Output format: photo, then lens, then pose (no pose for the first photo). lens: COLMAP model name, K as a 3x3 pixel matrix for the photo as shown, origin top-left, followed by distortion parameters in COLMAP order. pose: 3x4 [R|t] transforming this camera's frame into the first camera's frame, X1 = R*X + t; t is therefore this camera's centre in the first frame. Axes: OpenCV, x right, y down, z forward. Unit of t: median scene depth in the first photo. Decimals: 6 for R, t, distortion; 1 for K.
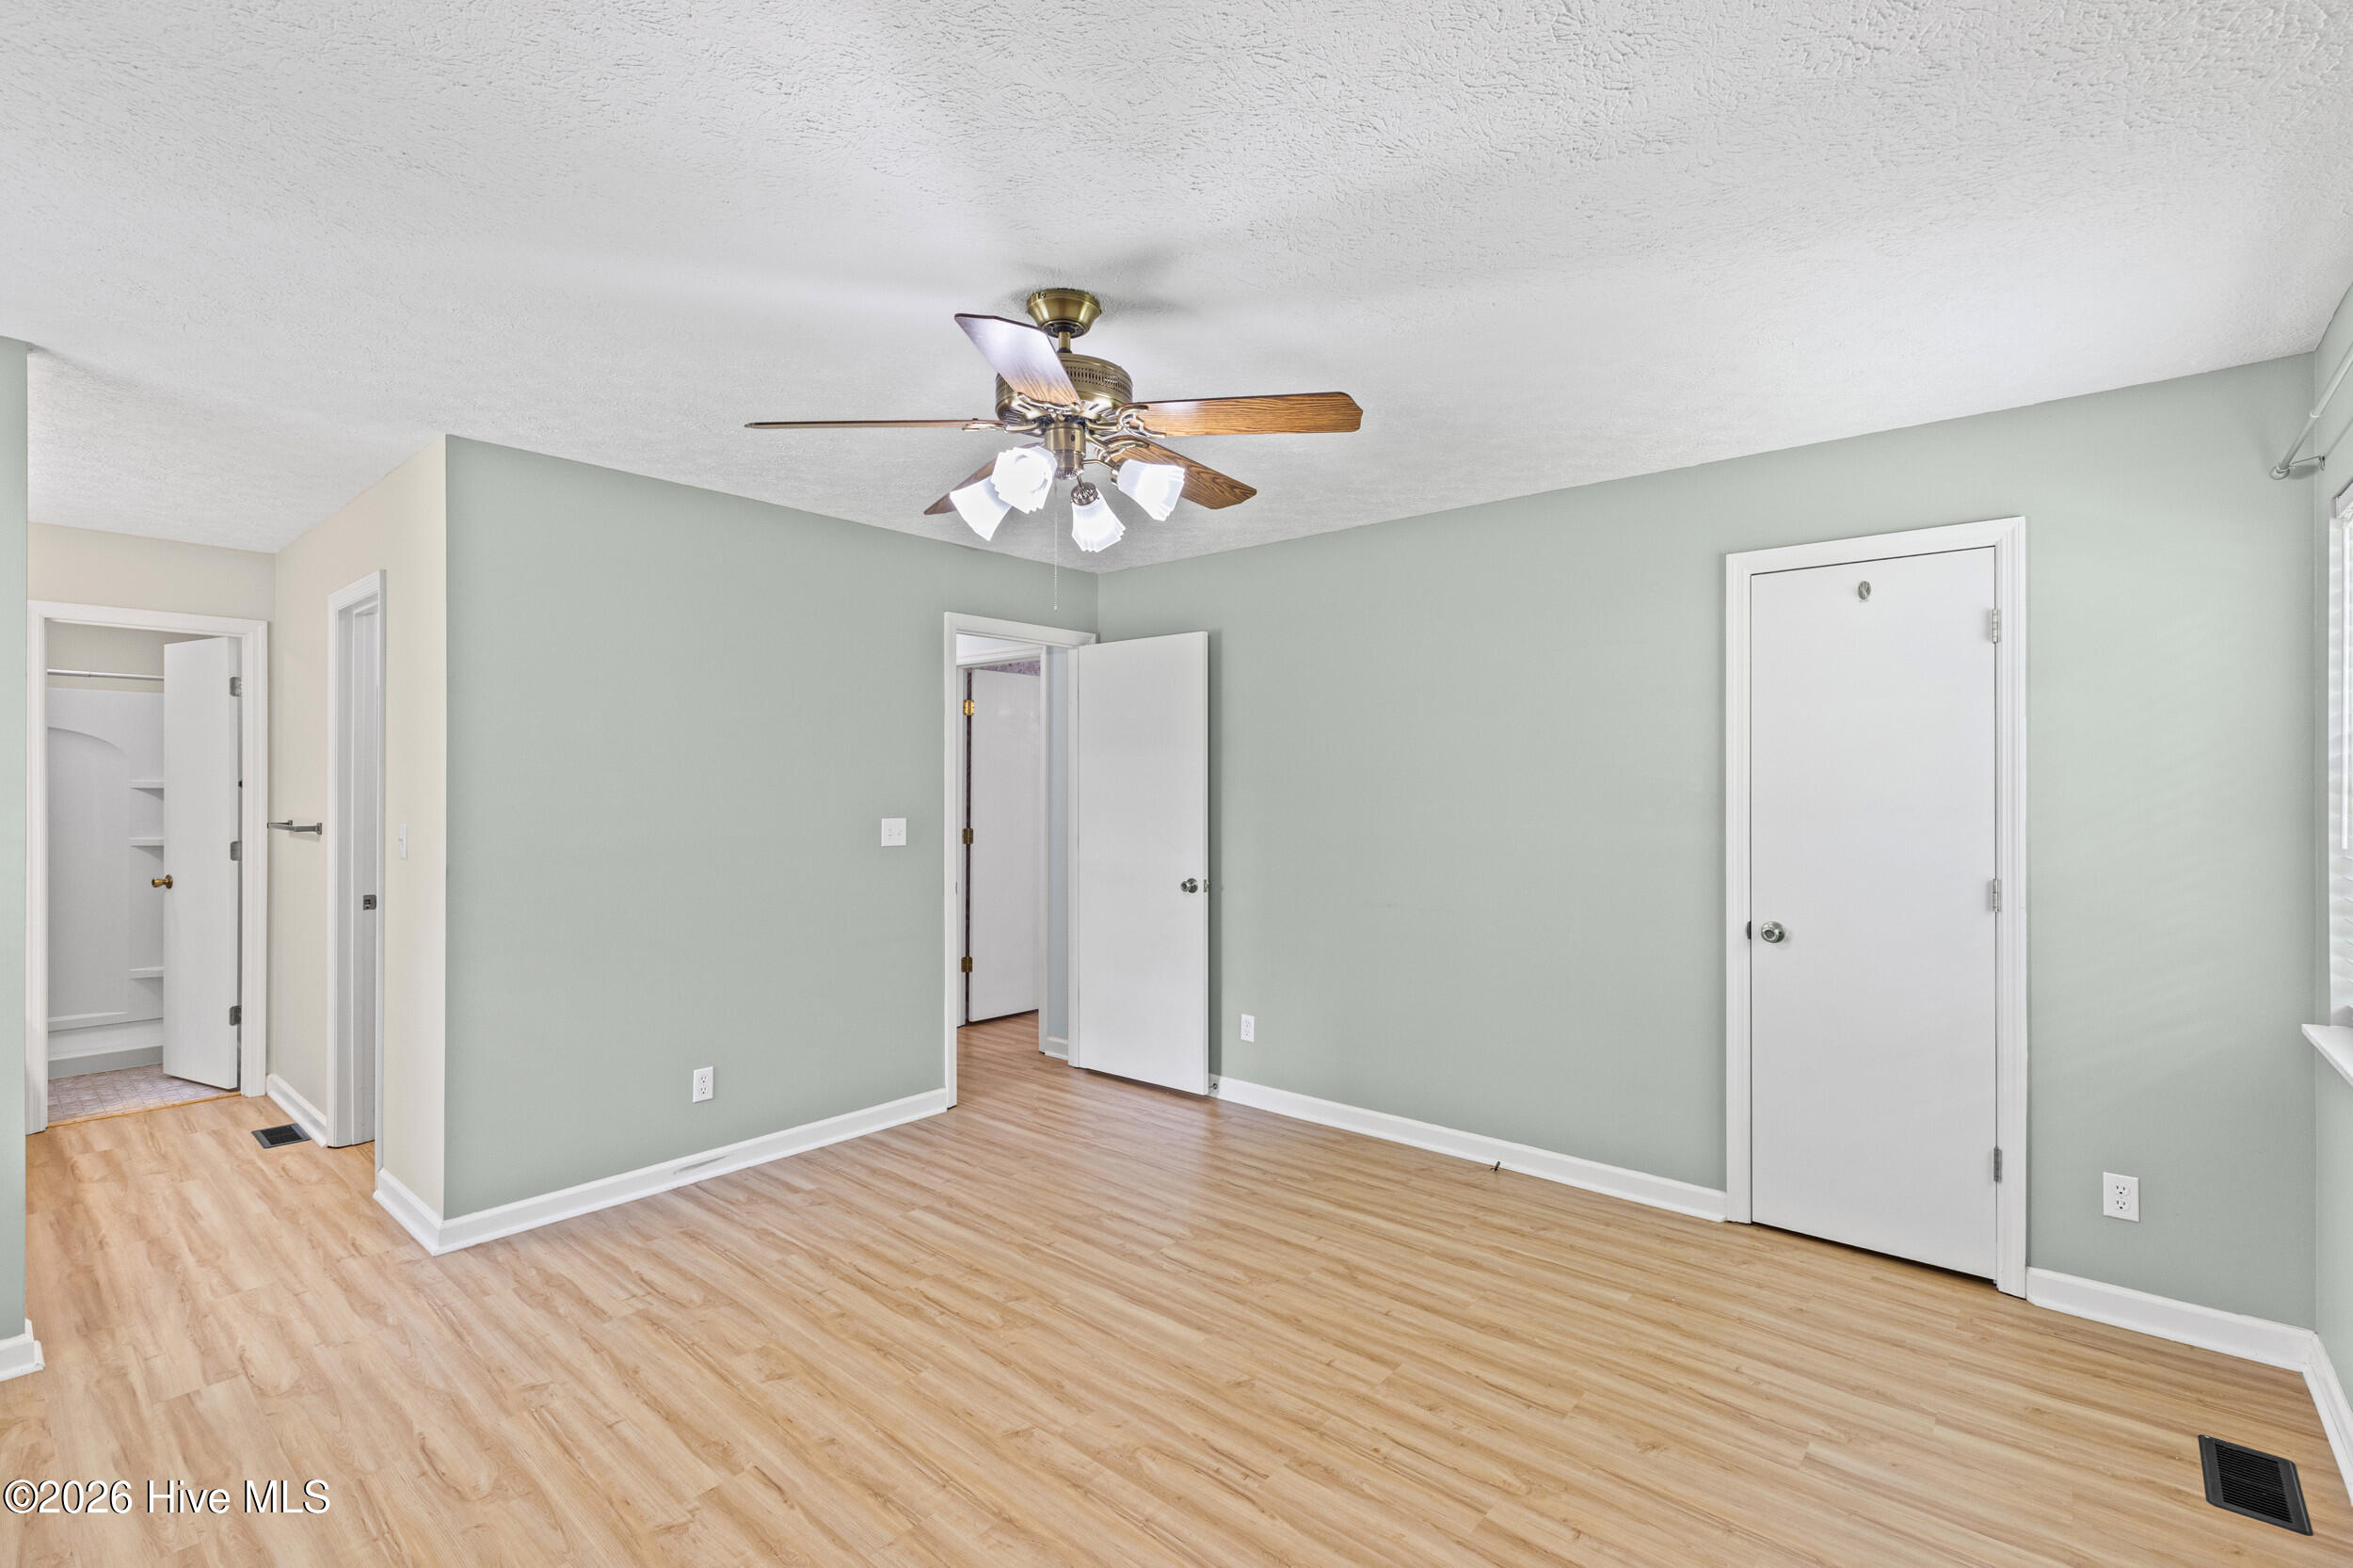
lens RADIAL K [[1060.2, 0, 1178.4], [0, 1060.2, 778.5], [0, 0, 1]] dist [0.005664, 0.000492]
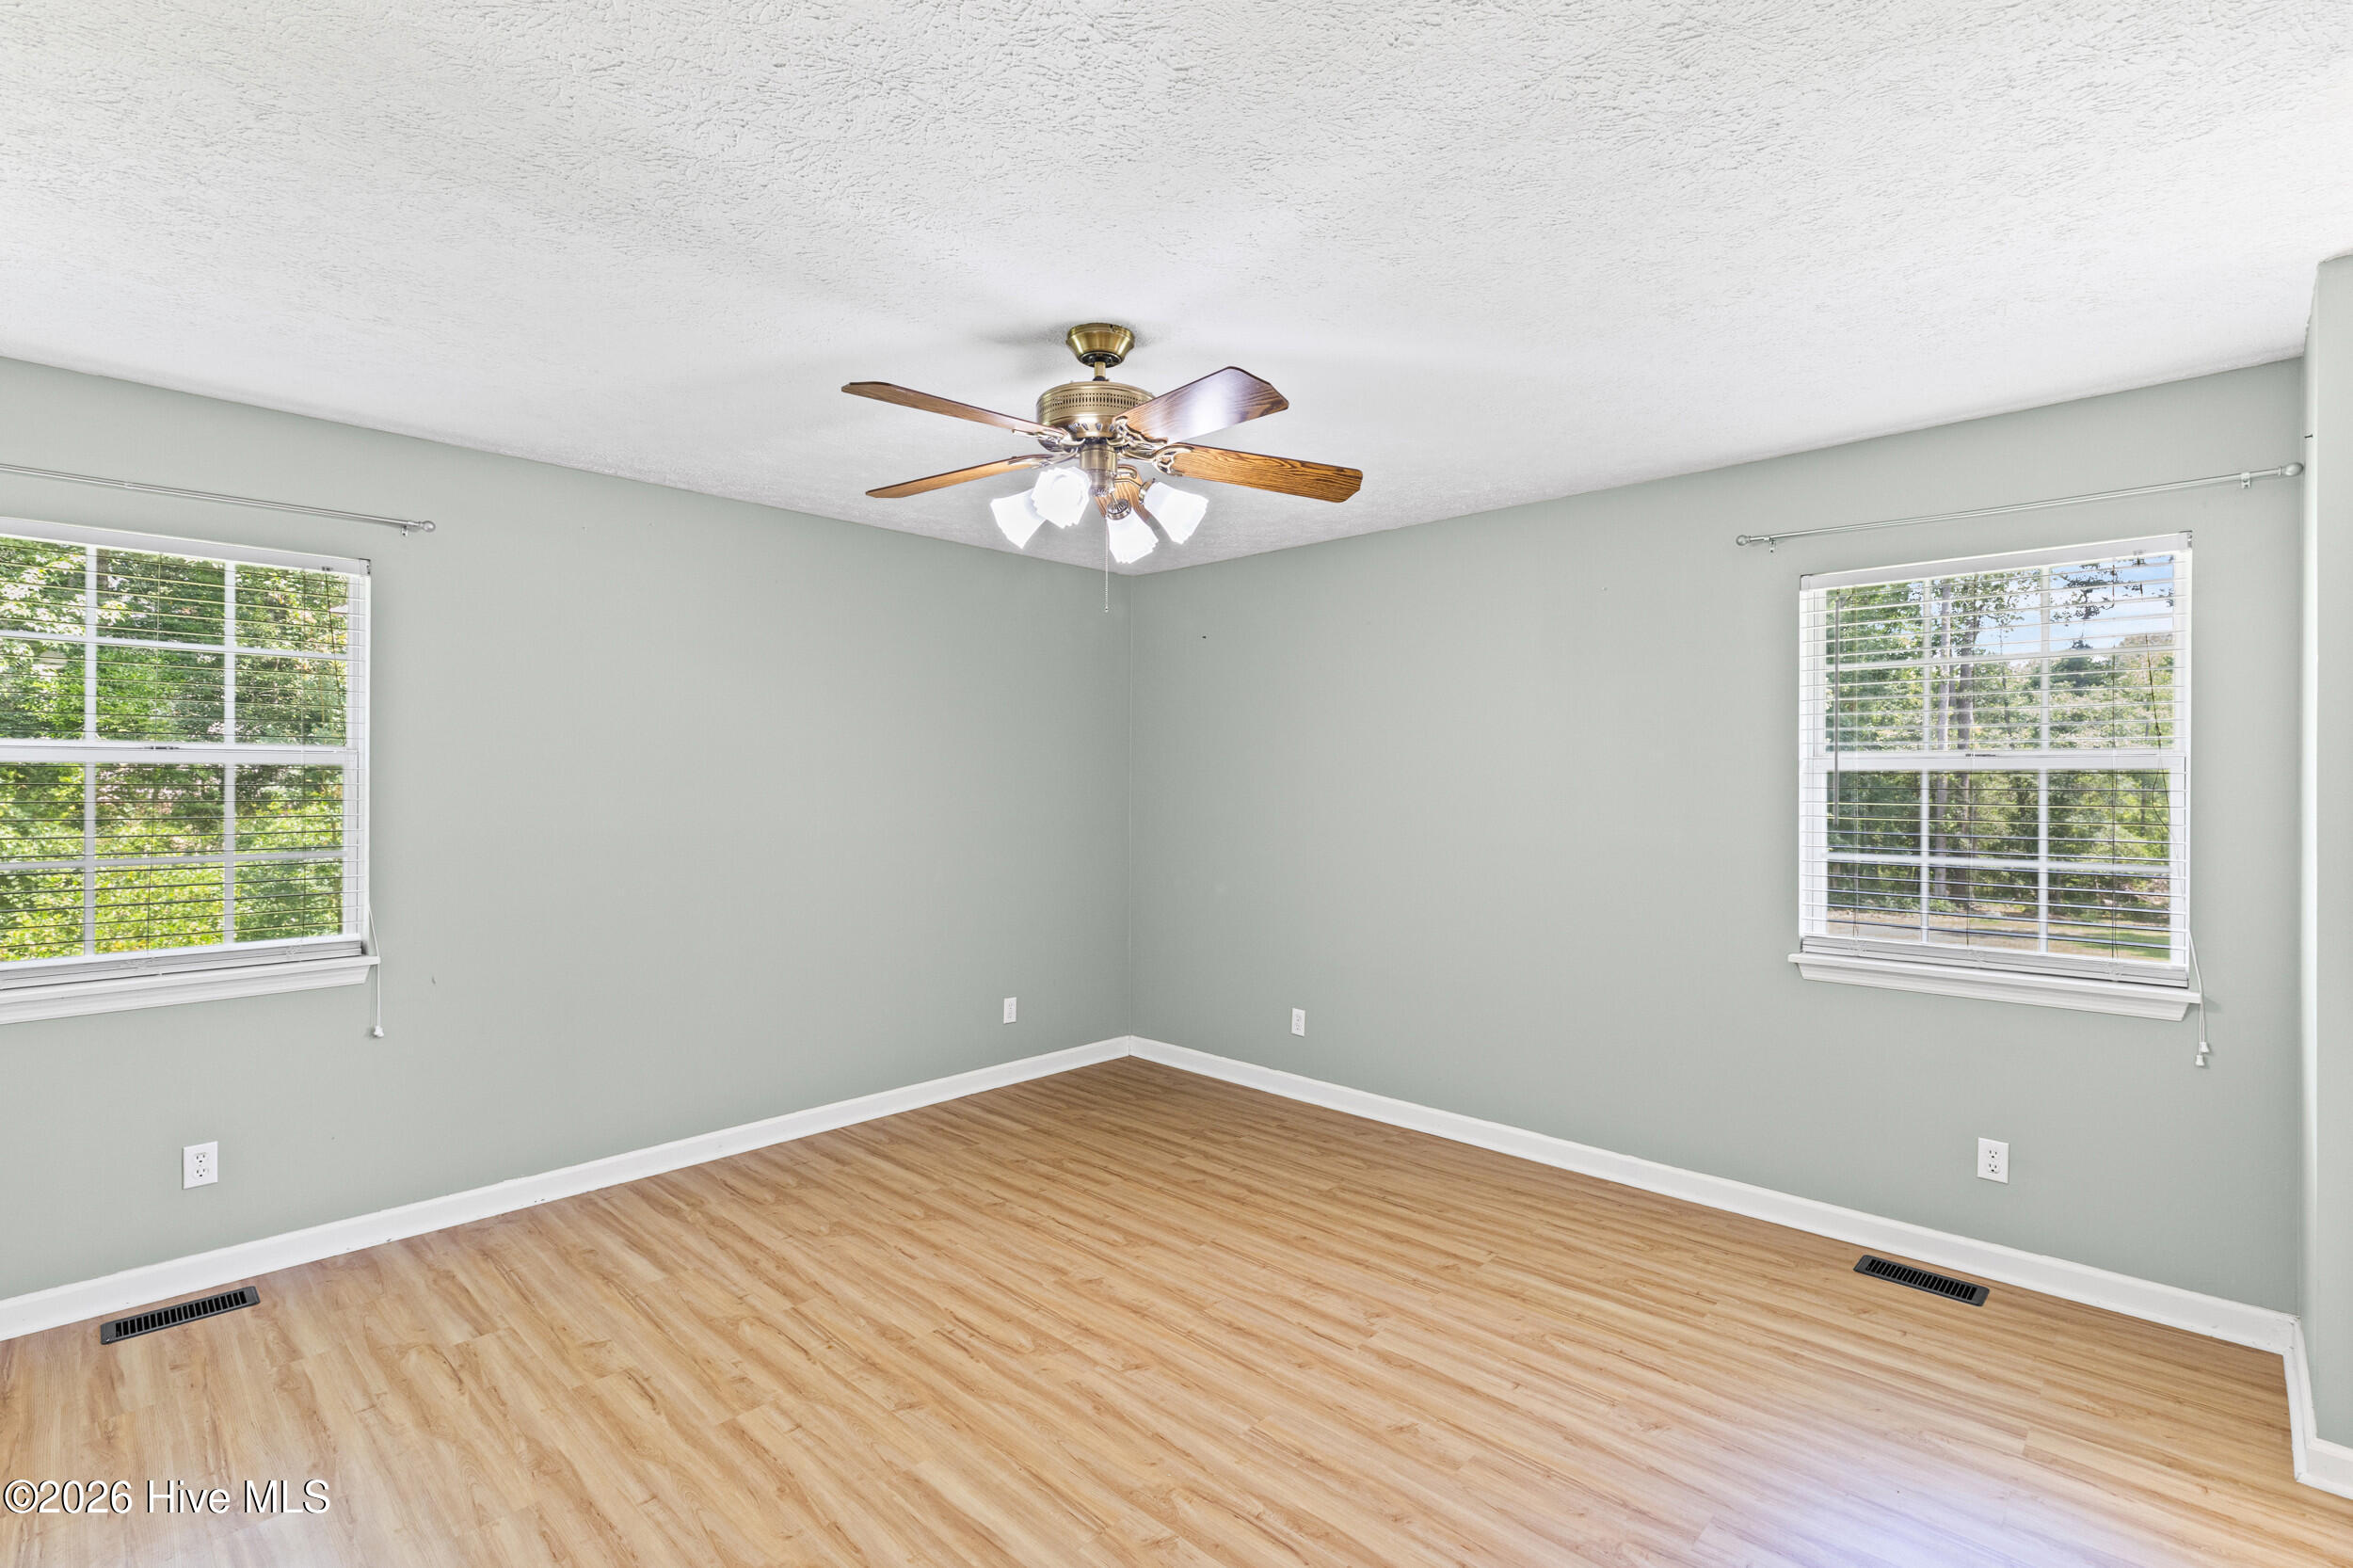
lens RADIAL K [[1060.2, 0, 1168.8], [0, 1060.2, 801.7], [0, 0, 1]] dist [0.005664, 0.000492]
pose [[-0.998482, -0.006459, 0.054692, -0.202478], [-0.005727, 0.999892, 0.013521, 0.010537], [-0.054774, 0.013187, -0.998412, 1.753887]]
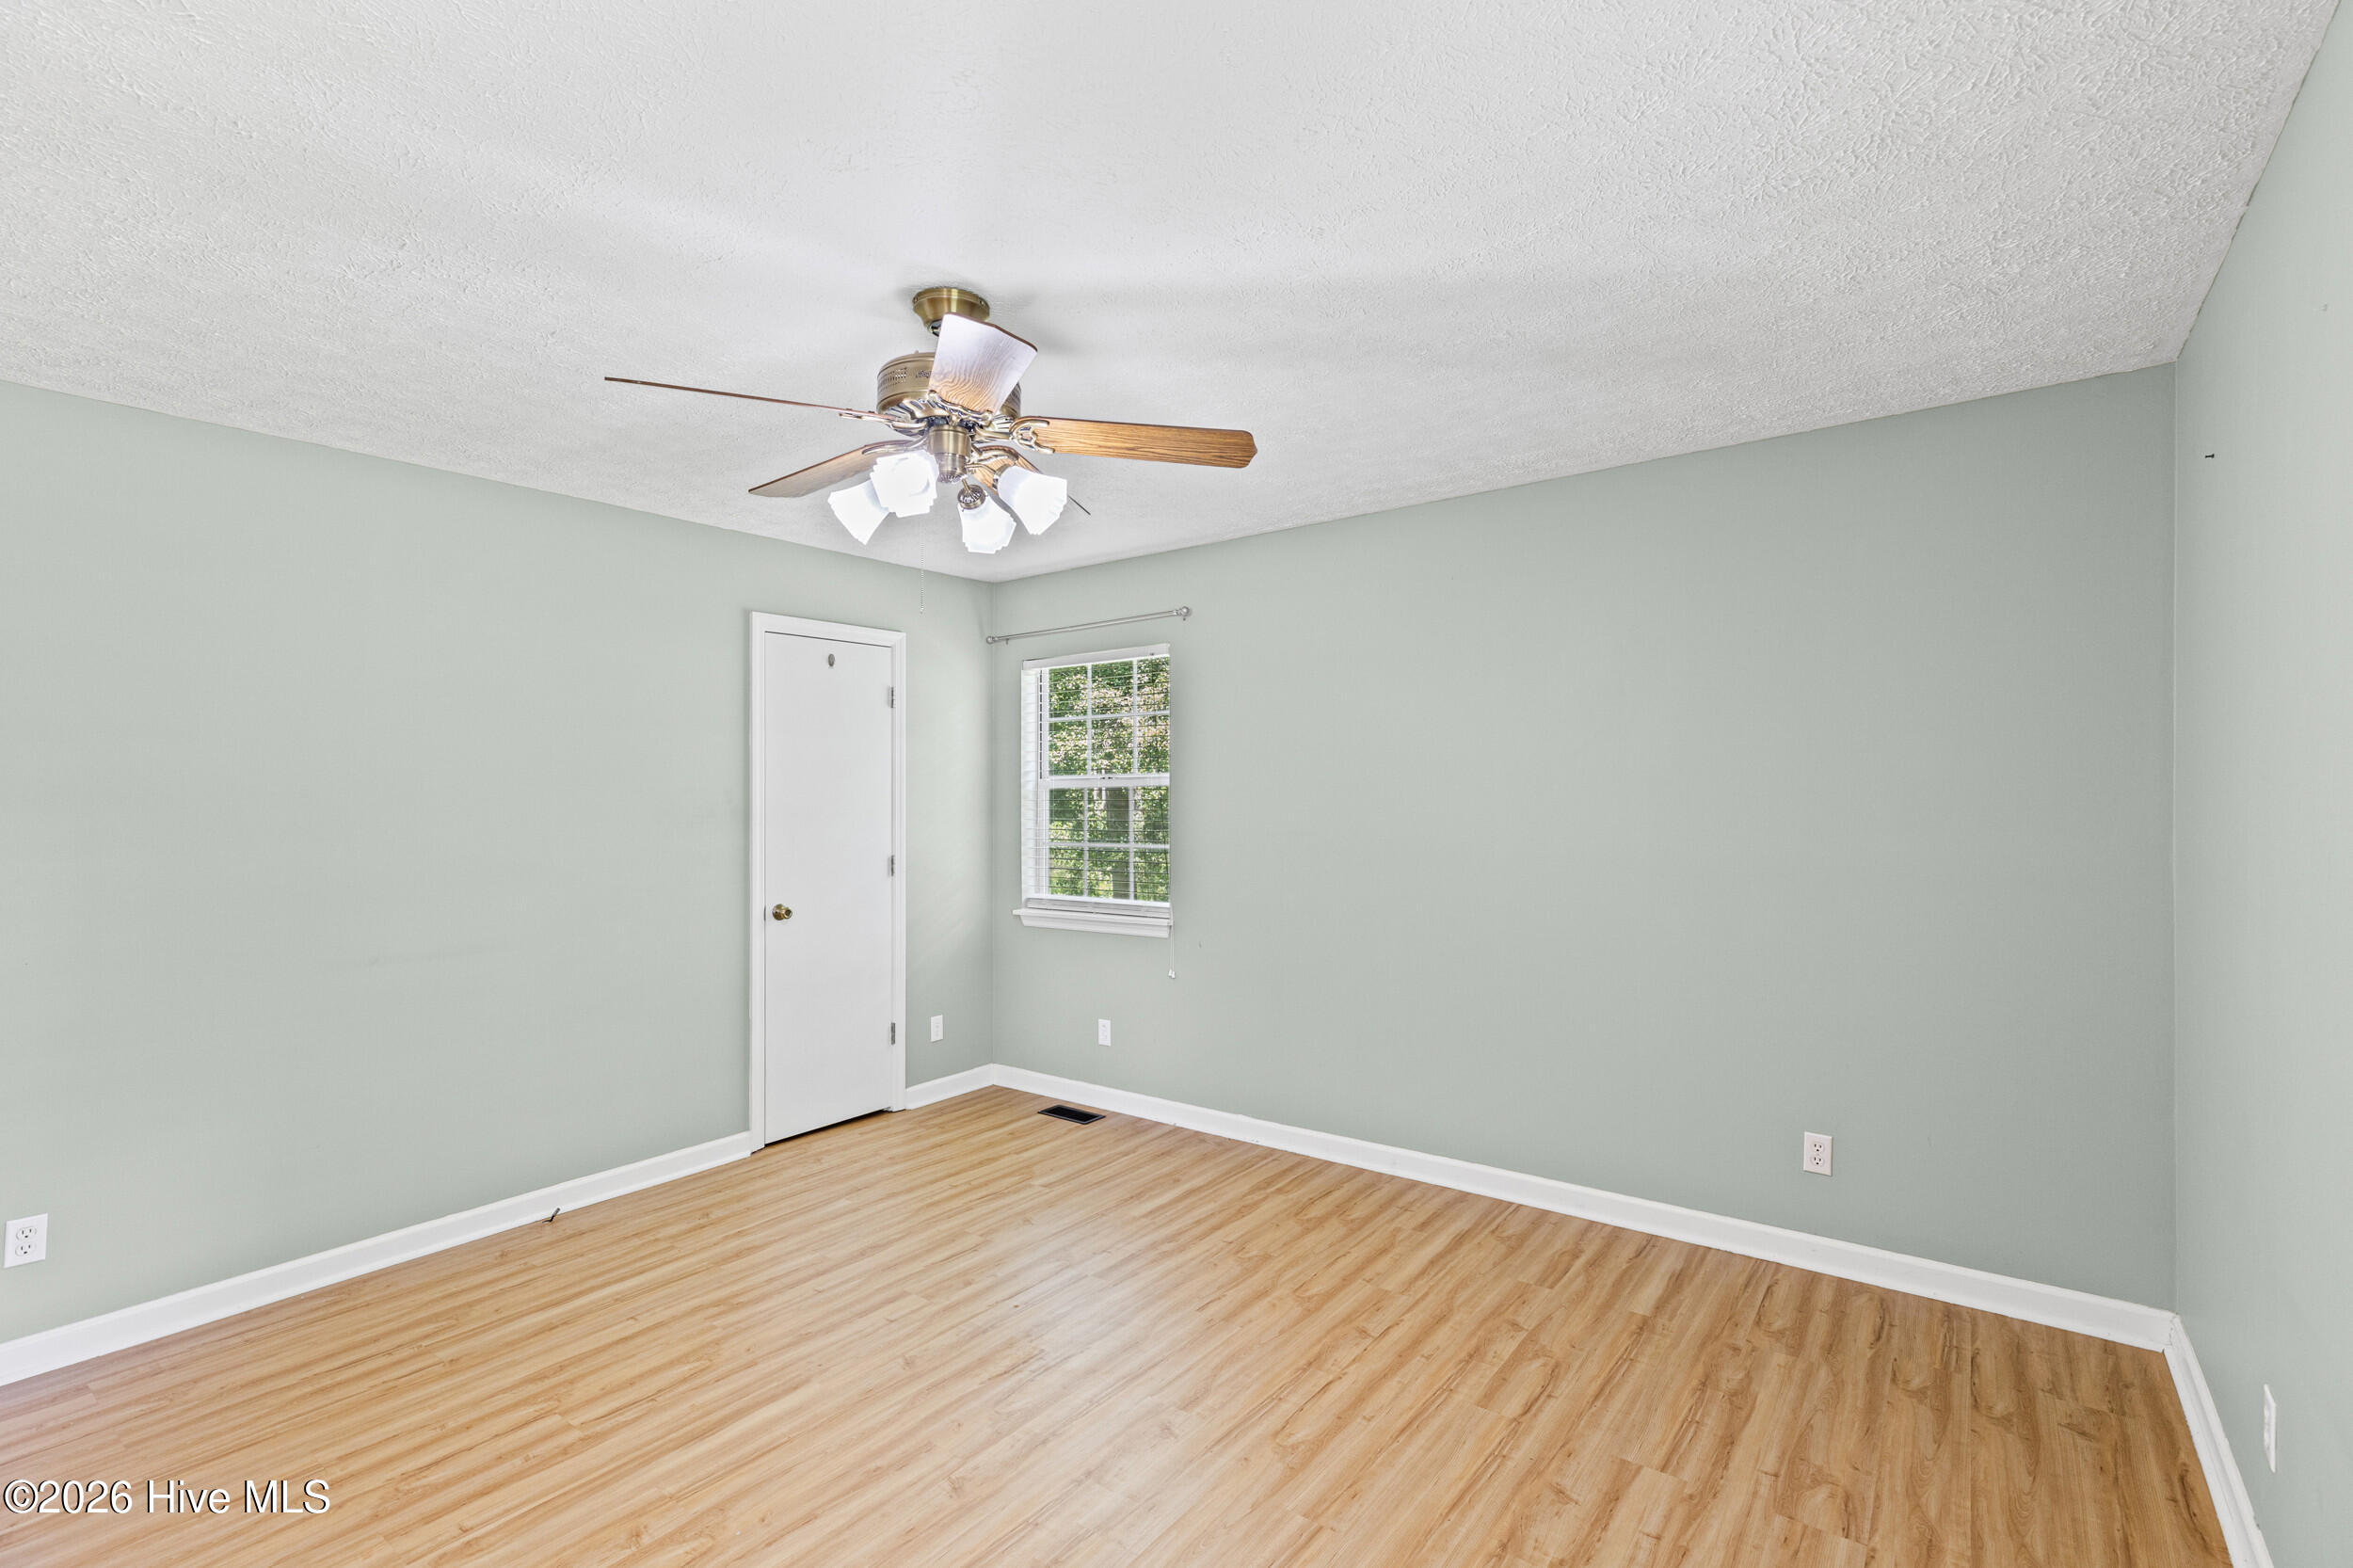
lens RADIAL K [[1060.2, 0, 1191.1], [0, 1060.2, 793.9], [0, 0, 1]] dist [0.005664, 0.000492]
pose [[-0.071293, -0.001433, 0.997454, -0.923013], [0.005864, 0.999981, 0.001856, 0.001996], [-0.997438, 0.005981, -0.071283, 0.717669]]
